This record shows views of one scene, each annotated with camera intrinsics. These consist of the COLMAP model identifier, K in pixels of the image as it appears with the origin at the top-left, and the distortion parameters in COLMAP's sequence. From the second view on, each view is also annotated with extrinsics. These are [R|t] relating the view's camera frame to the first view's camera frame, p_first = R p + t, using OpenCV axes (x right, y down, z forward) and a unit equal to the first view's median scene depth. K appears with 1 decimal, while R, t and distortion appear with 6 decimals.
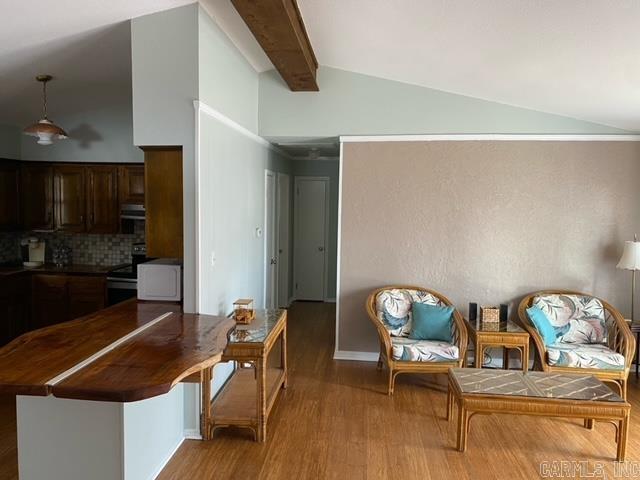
lens RADIAL K [[488.8, 0, 316.2], [0, 488.8, 233.1], [0, 0, 1]] dist [0.012461, -0.002381]
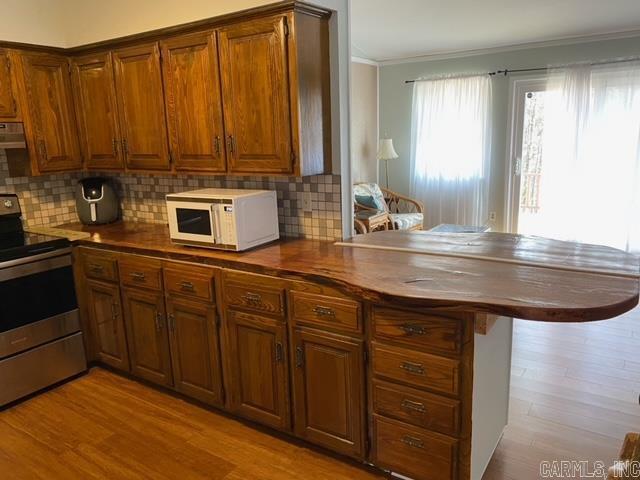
lens RADIAL K [[486.8, 0, 324.5], [0, 486.8, 241.7], [0, 0, 1]] dist [0.017298, -0.000980]
pose [[0.468682, -0.228452, 0.853315, -0.594195], [0.108278, 0.973553, 0.201171, 0.002865], [-0.876706, -0.001890, 0.481023, 0.403426]]
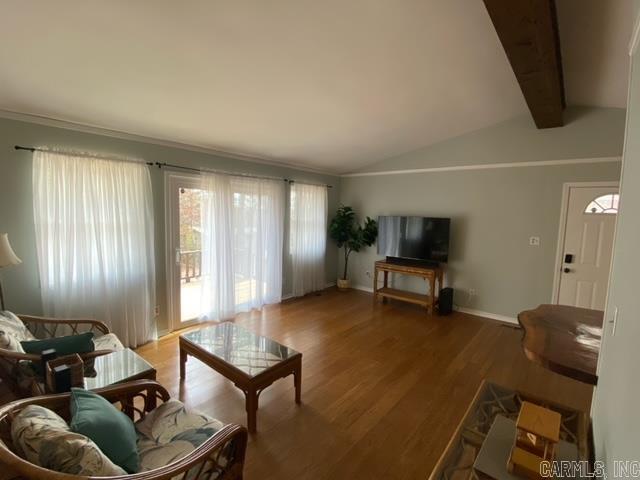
lens RADIAL K [[302.6, 0, 320.0], [0, 302.6, 240.0], [0, 0, 1]] dist [0.000977, -0.000072]
pose [[-0.826362, -0.095513, 0.554980, -0.084028], [-0.001311, 0.985835, 0.167712, -0.050403], [-0.563137, 0.137864, -0.814782, 0.934385]]
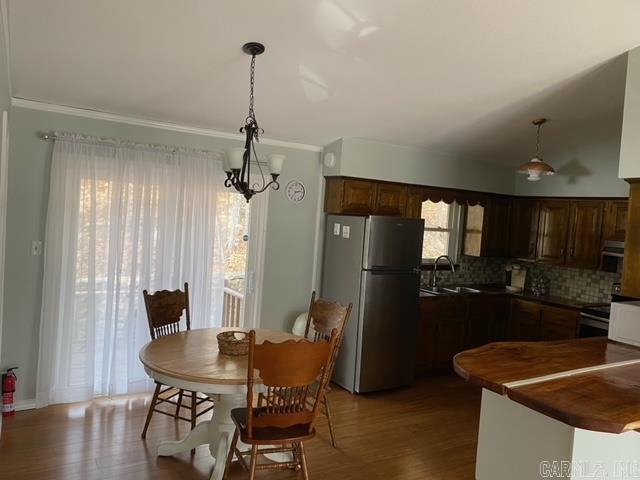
lens RADIAL K [[488.8, 0, 316.2], [0, 488.8, 233.1], [0, 0, 1]] dist [0.012461, -0.002381]
pose [[0.597786, 0.055265, -0.799748, 0.032543], [-0.115019, 0.993212, -0.017339, 0.008944], [0.793361, 0.102351, 0.600085, -0.028360]]
